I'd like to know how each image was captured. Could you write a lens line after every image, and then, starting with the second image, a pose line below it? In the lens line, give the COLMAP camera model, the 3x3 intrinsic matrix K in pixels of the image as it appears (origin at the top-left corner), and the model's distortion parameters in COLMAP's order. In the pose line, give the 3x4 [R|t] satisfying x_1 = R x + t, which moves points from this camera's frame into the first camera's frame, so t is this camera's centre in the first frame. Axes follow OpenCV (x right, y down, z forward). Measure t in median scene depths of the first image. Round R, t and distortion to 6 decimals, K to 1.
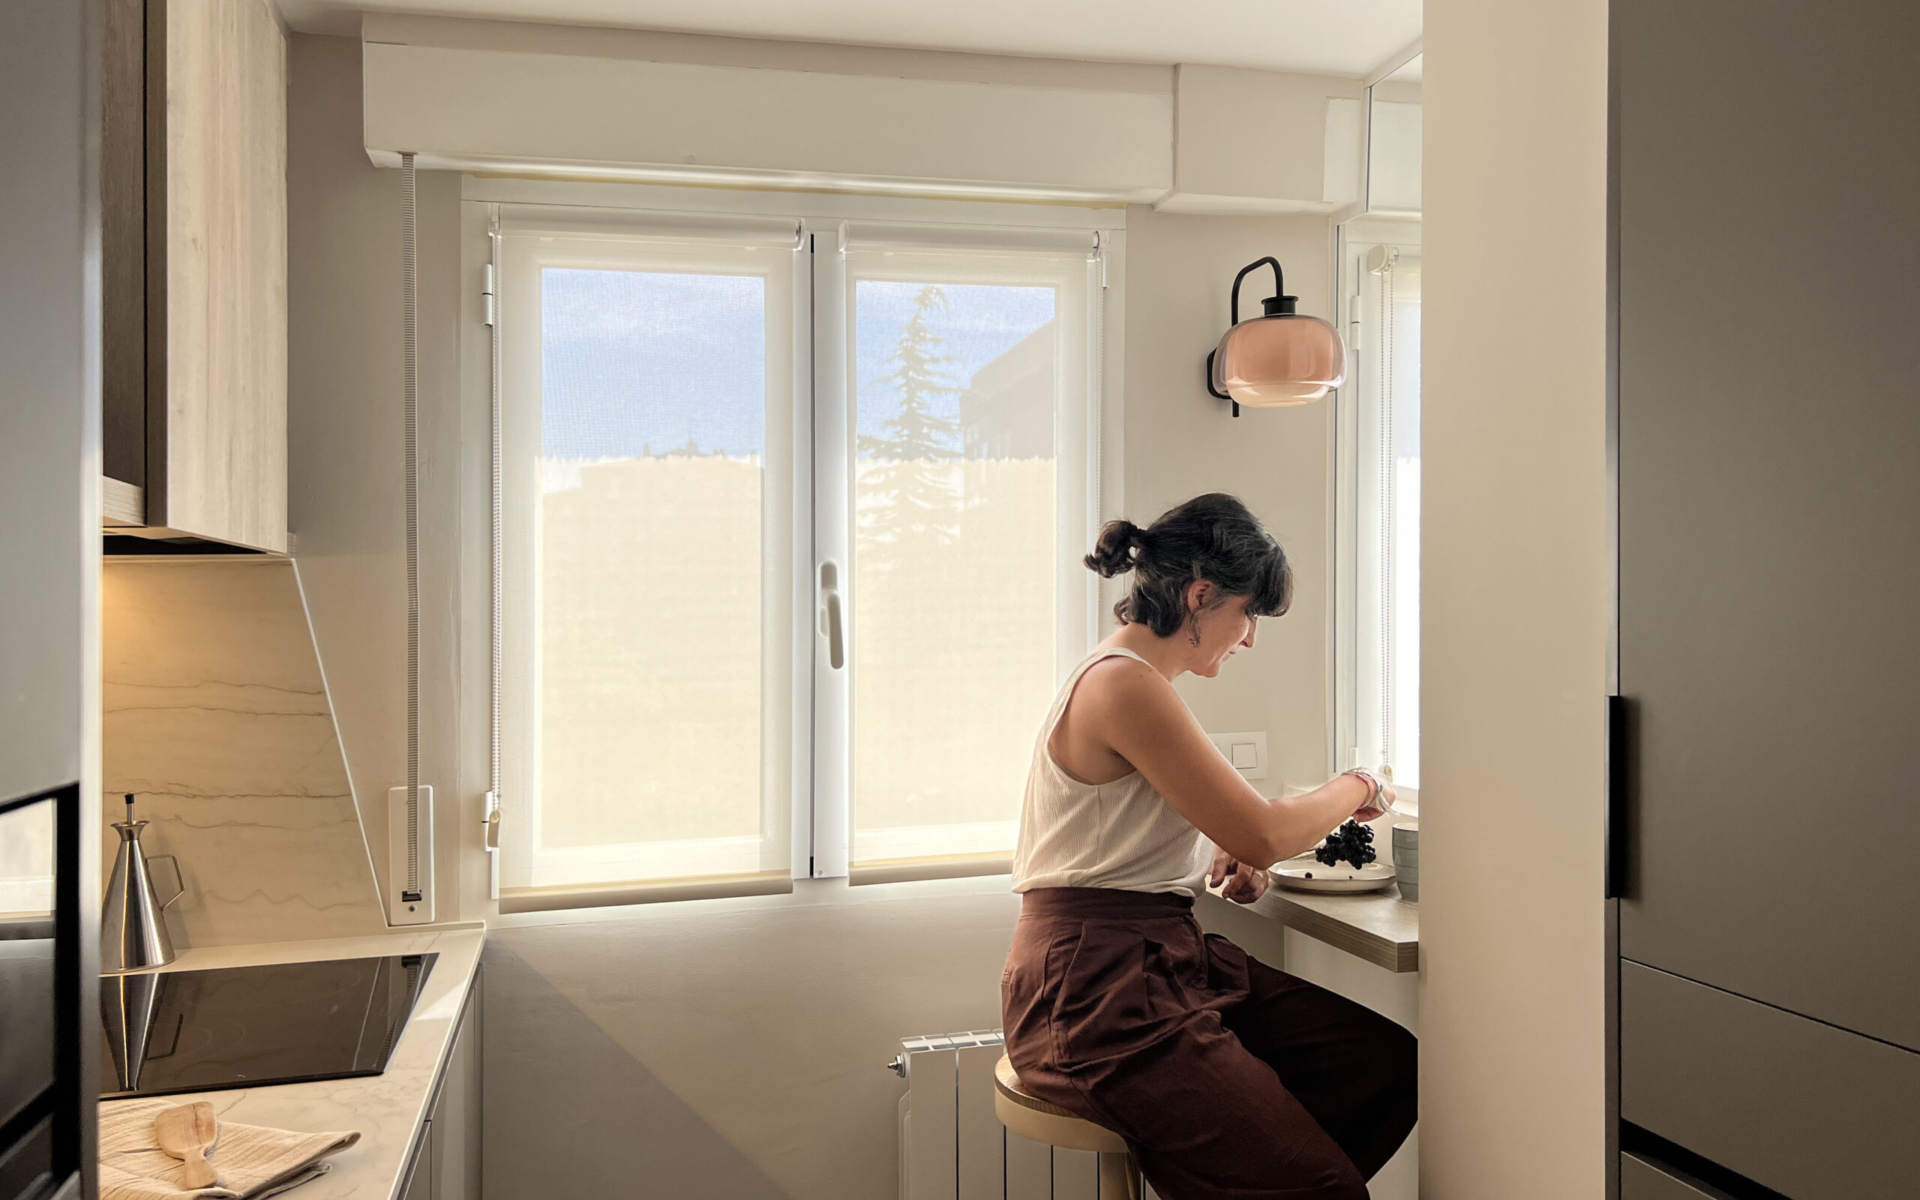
lens RADIAL K [[1472.4, 0, 941.0], [0, 1472.4, 594.7], [0, 0, 1]] dist [0.049382, -0.044558]
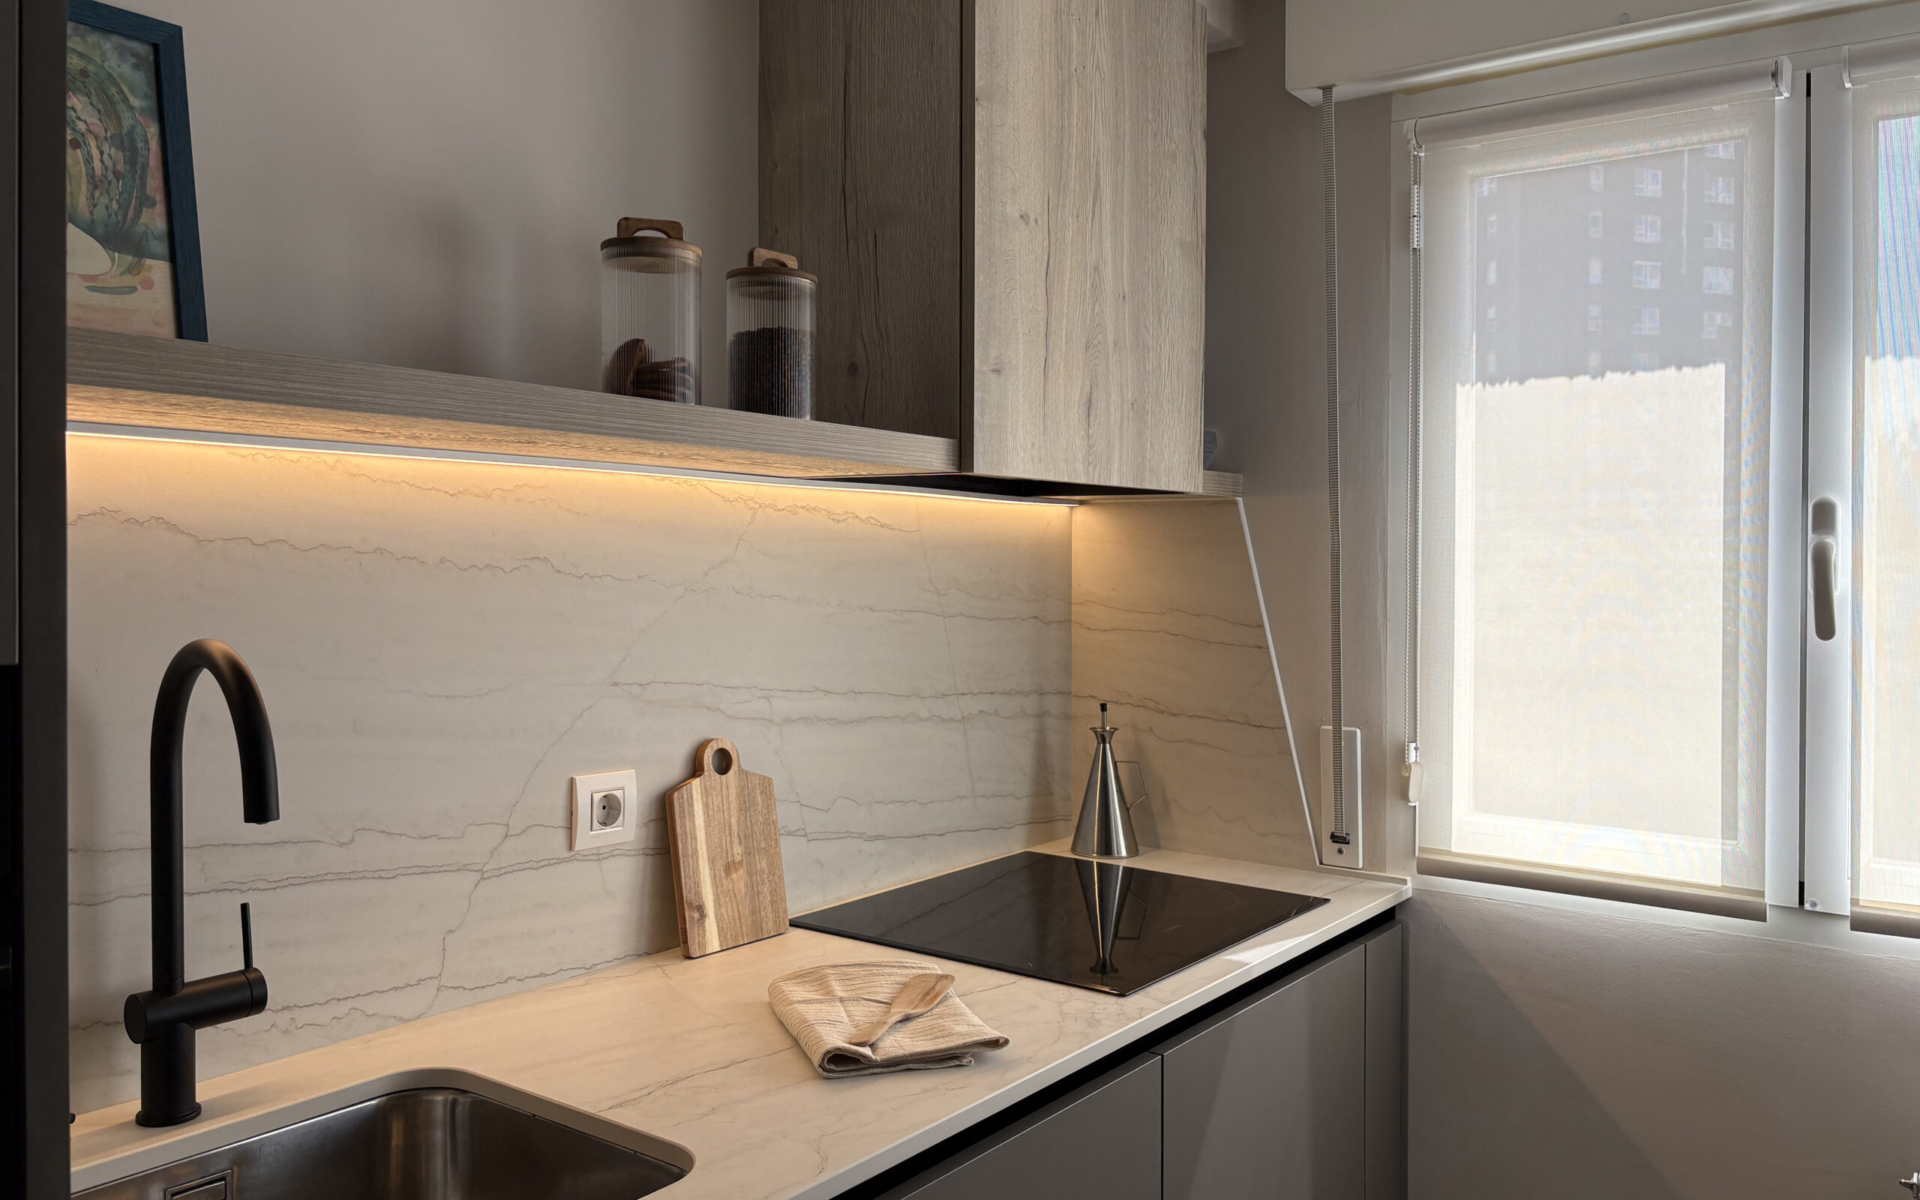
lens RADIAL K [[1450.7, 0, 912.7], [0, 1450.7, 534.4], [0, 0, 1]] dist [0.043559, -0.048741]
pose [[0.647748, 0.016519, -0.761676, 0.200505], [-0.014616, 0.999850, 0.009254, -0.004180], [0.761715, 0.005138, 0.647892, 0.155345]]
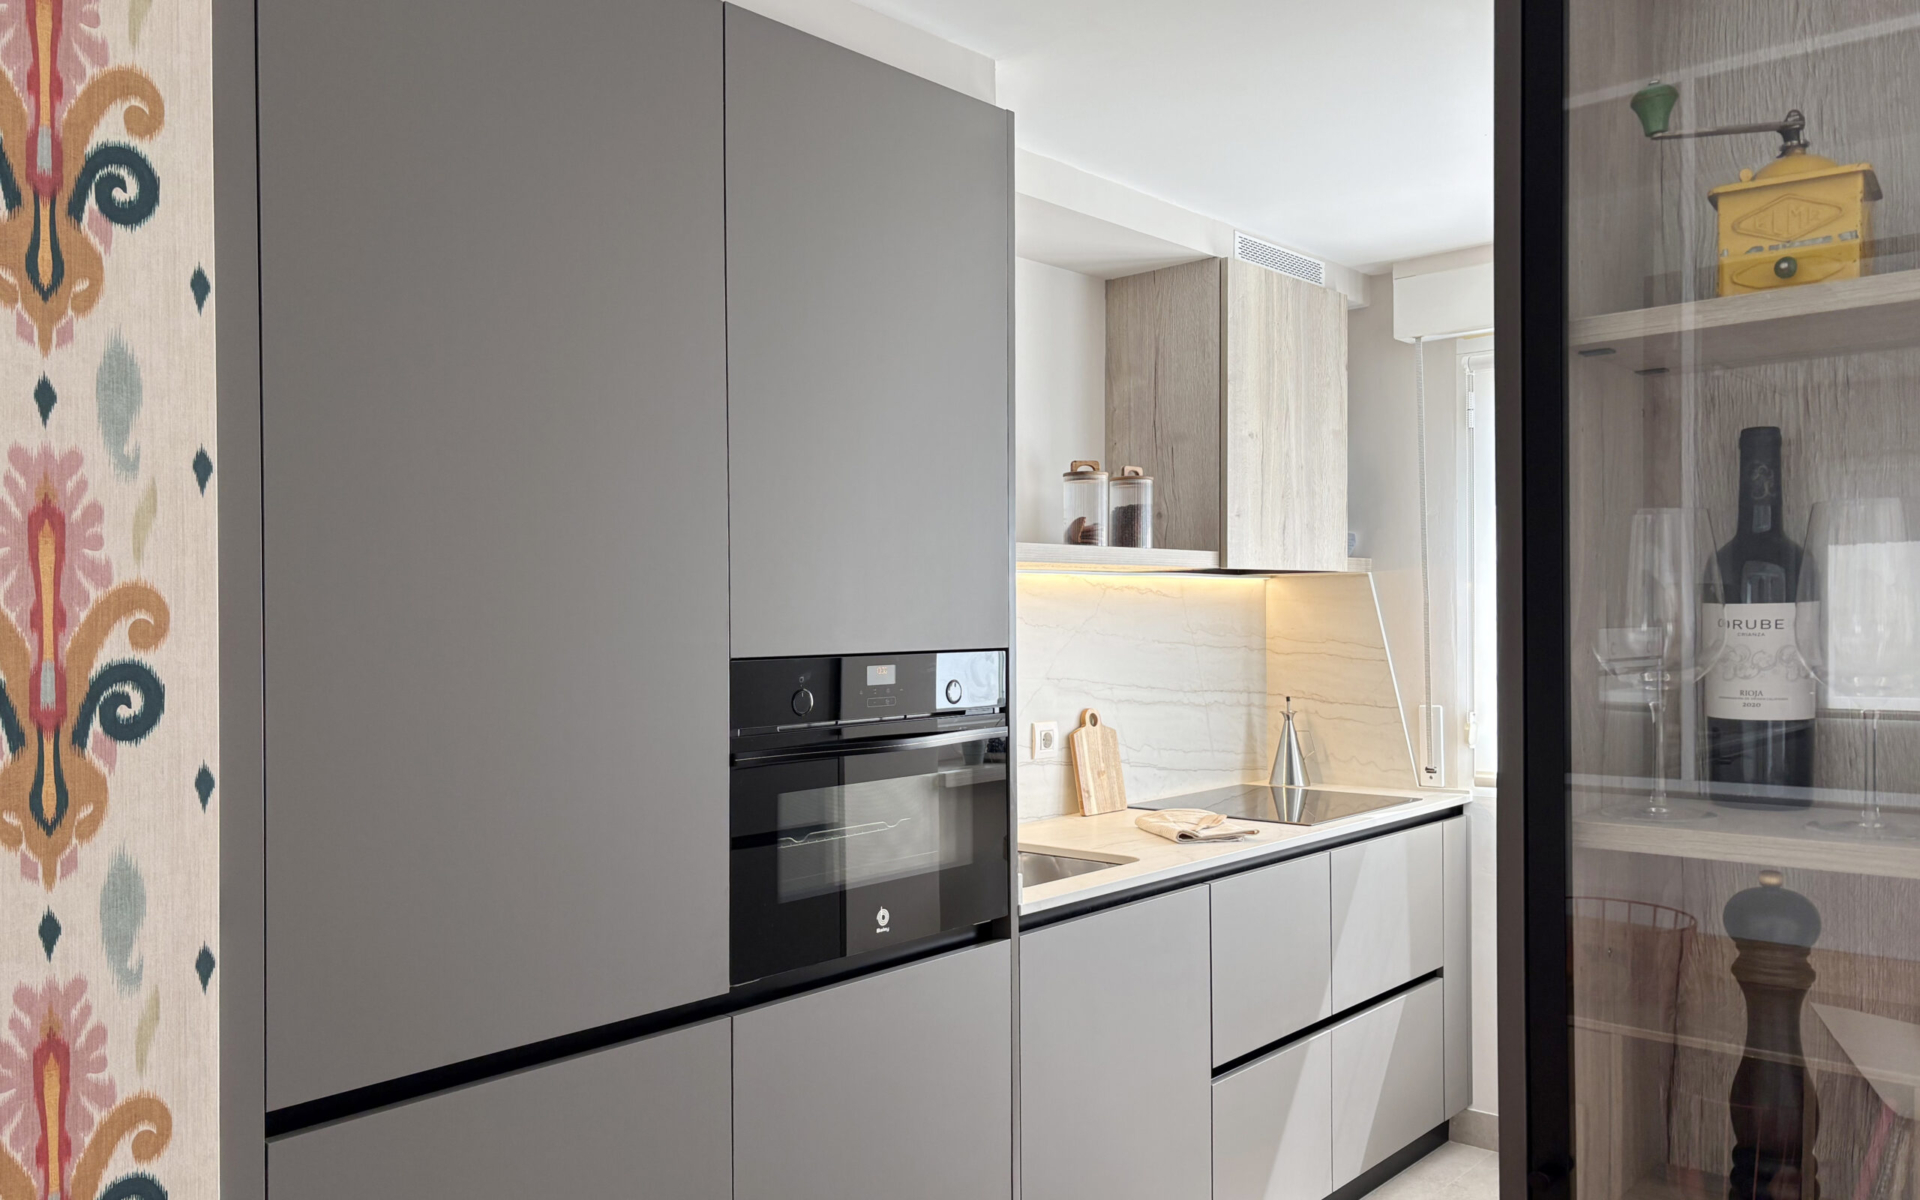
lens RADIAL K [[1450.7, 0, 925.7], [0, 1450.7, 662.8], [0, 0, 1]] dist [0.043559, -0.048741]
pose [[0.577545, 0.046340, -0.815043, 0.678374], [0.009589, 0.997934, 0.063533, -0.031315], [0.816303, -0.044508, 0.575907, -0.437123]]
